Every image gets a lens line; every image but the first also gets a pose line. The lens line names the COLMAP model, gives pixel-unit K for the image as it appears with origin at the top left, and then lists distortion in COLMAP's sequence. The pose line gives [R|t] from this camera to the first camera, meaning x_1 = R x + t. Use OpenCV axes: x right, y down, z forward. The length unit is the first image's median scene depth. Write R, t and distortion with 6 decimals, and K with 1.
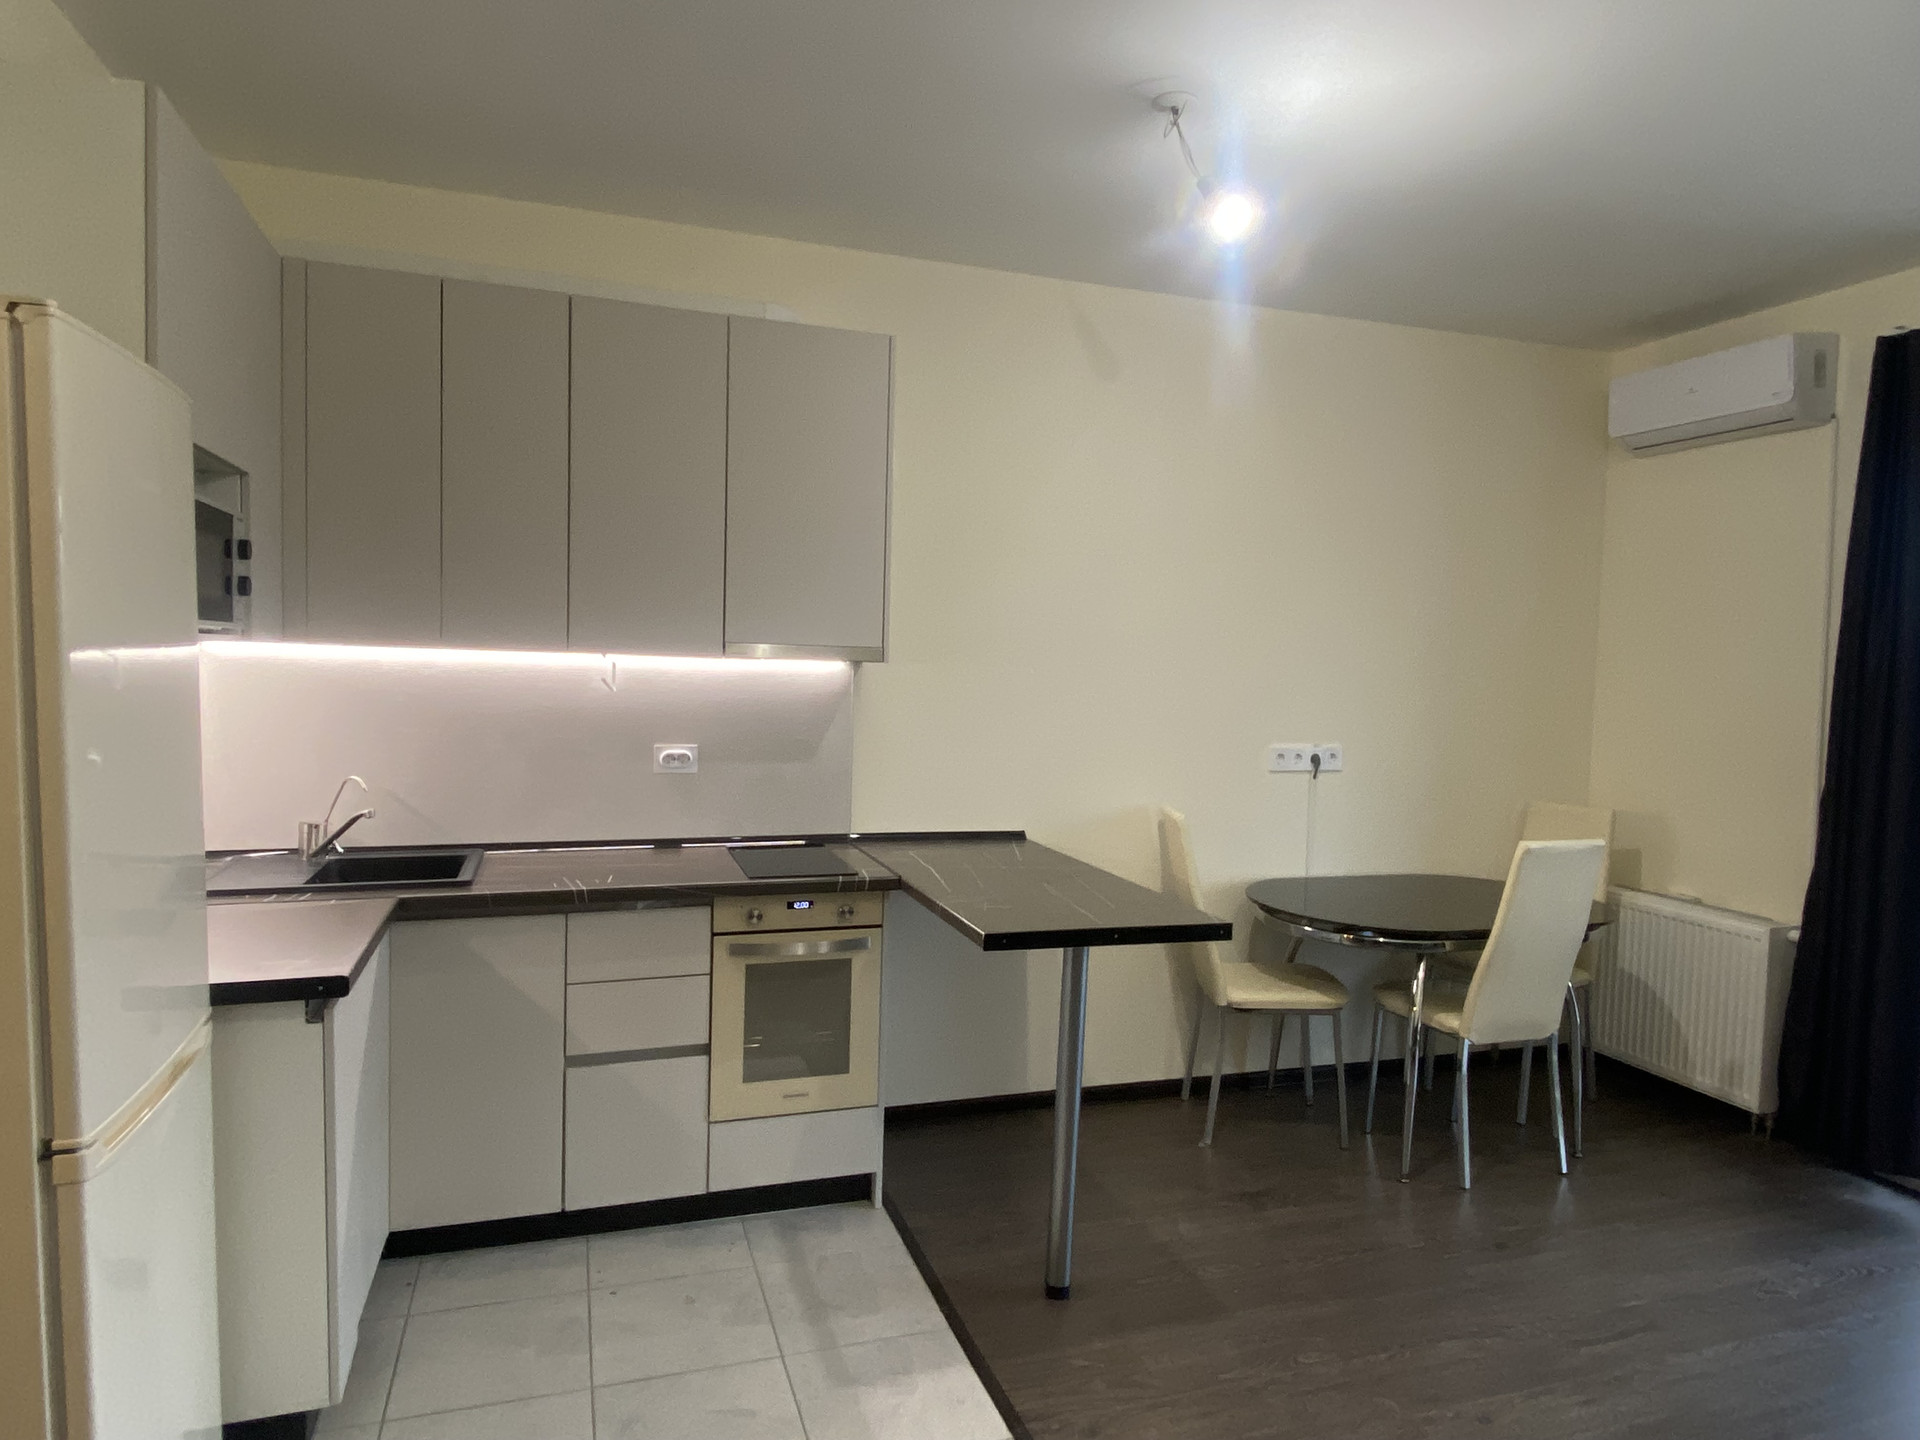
lens RADIAL K [[1138.7, 0, 972.2], [0, 1138.7, 728.0], [0, 0, 1]] dist [0.027438, -0.027503]
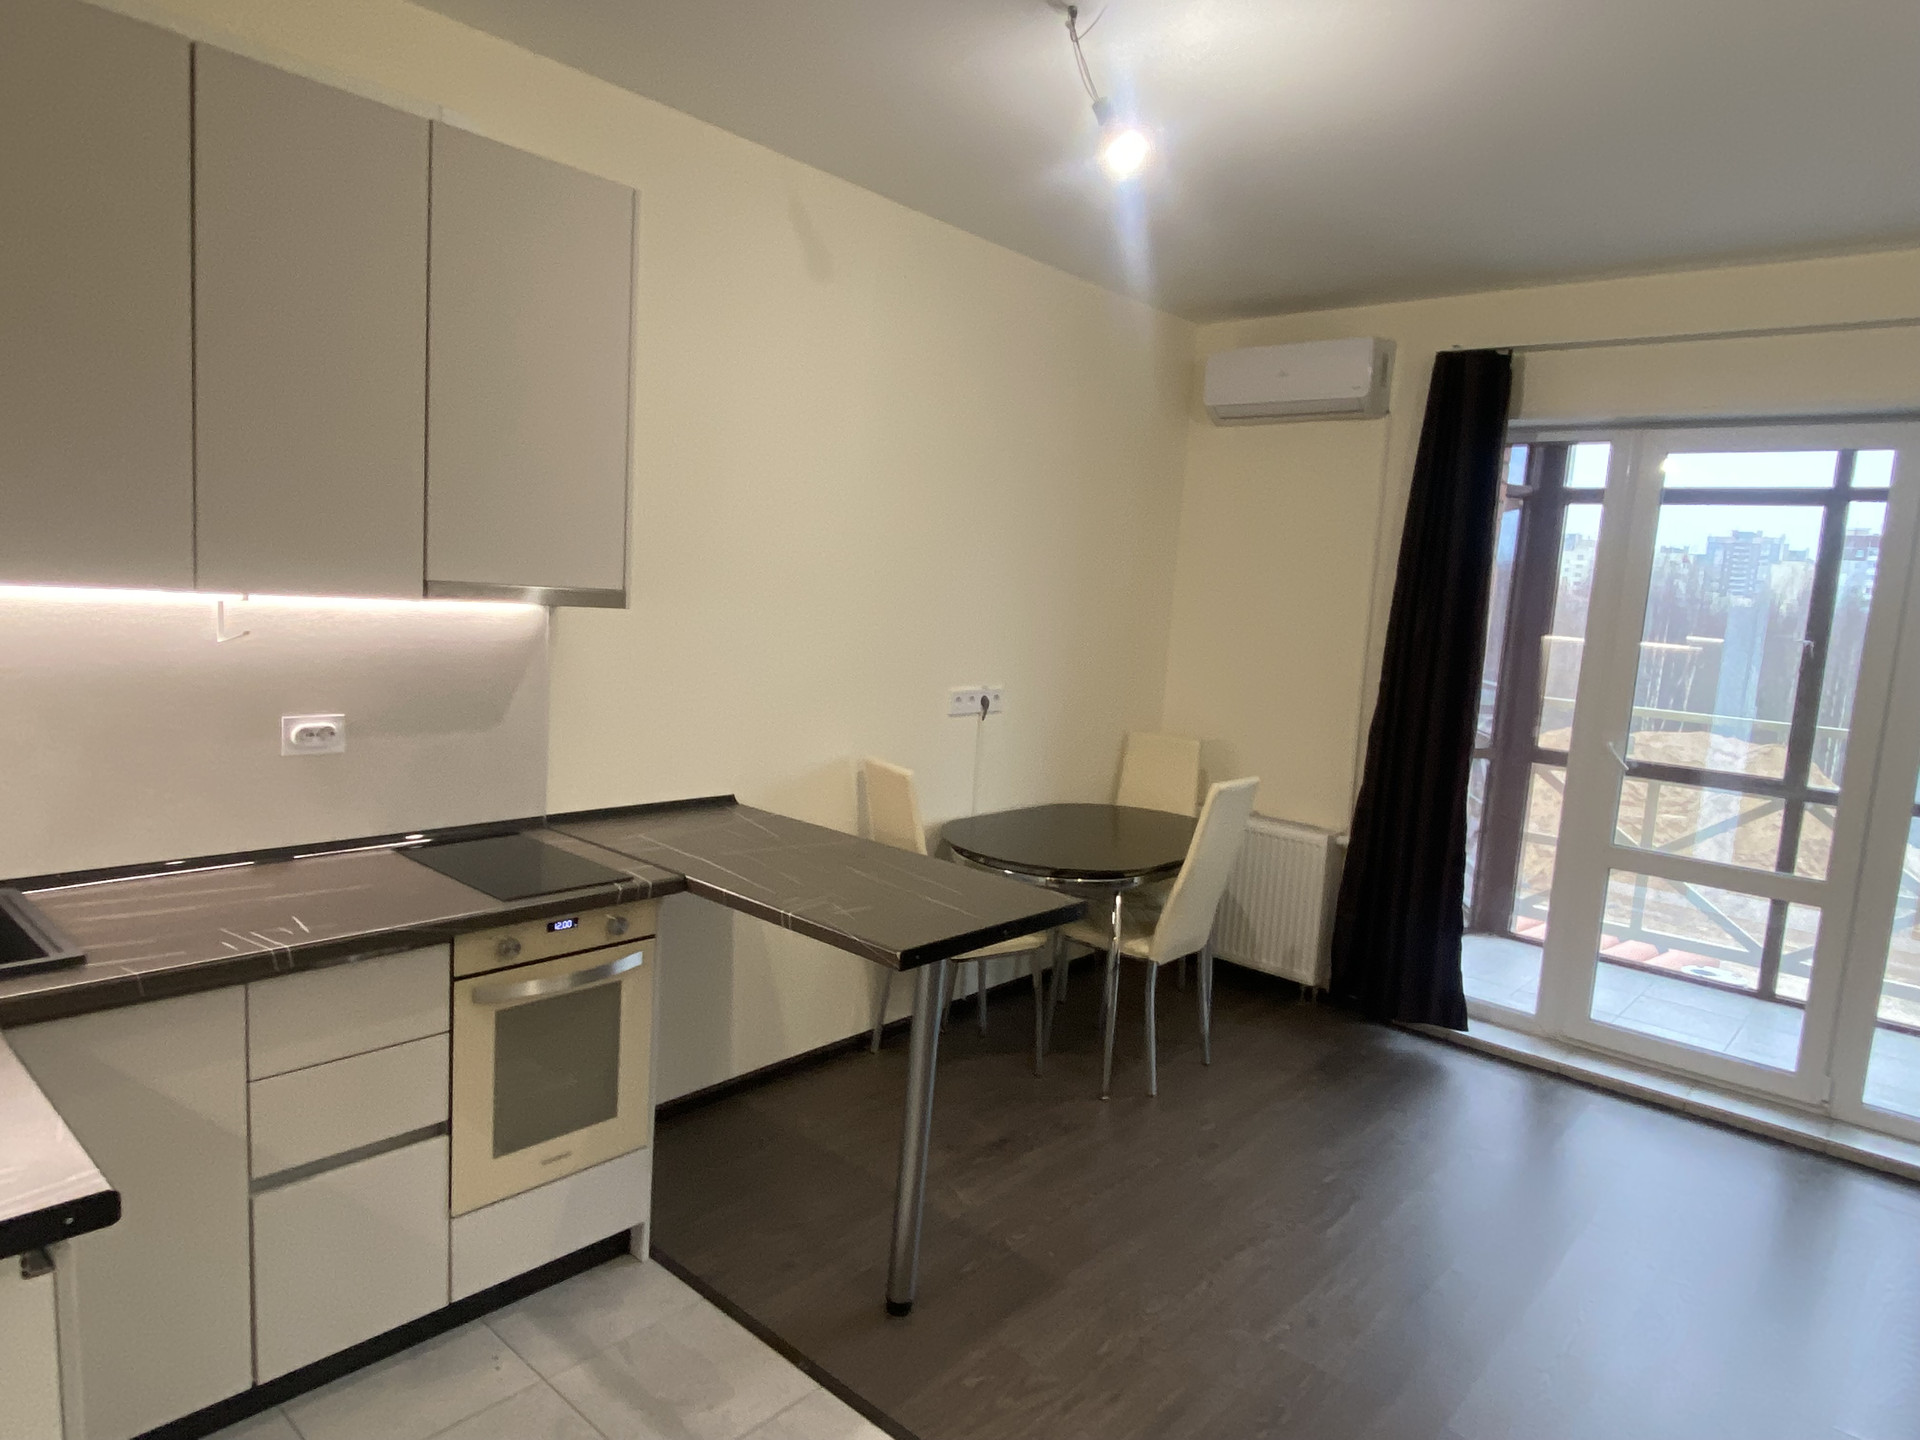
lens RADIAL K [[1138.7, 0, 960.8], [0, 1138.7, 727.3], [0, 0, 1]] dist [0.027438, -0.027503]
pose [[0.869645, -0.031722, 0.492658, -0.266570], [-0.015129, 0.995752, 0.090821, -0.050336], [-0.493446, -0.086435, 0.865471, 0.173033]]
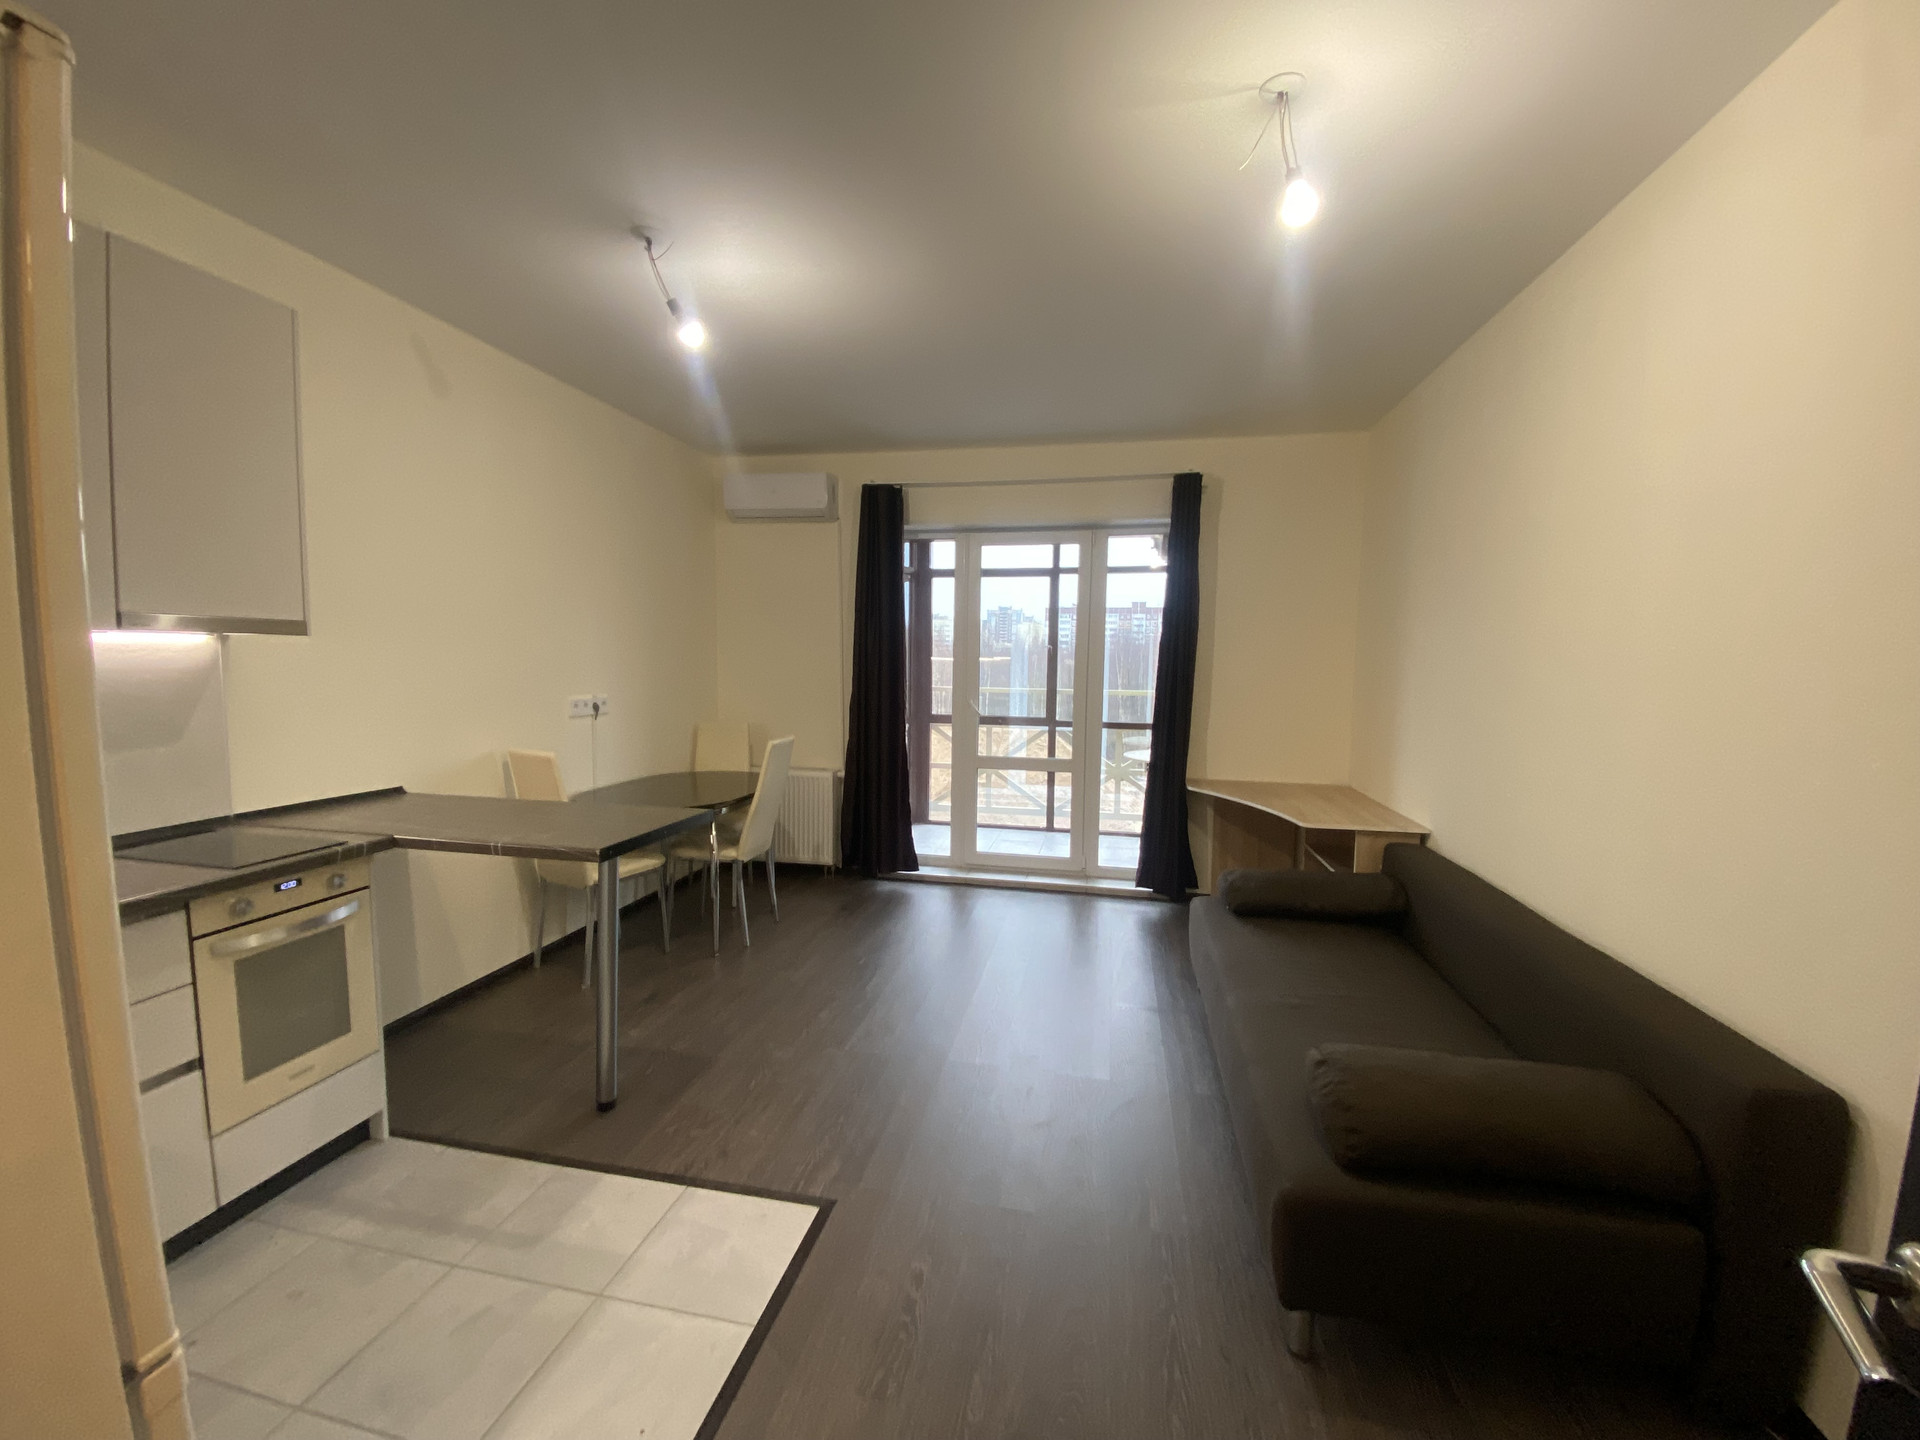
lens RADIAL K [[757.7, 0, 964.1], [0, 757.7, 728.3], [0, 0, 1]] dist [0.002035, -0.012886]
pose [[0.496126, -0.095704, 0.862960, -0.366014], [0.043033, 0.995395, 0.085651, -0.008043], [-0.867183, -0.005358, 0.497960, 0.156257]]
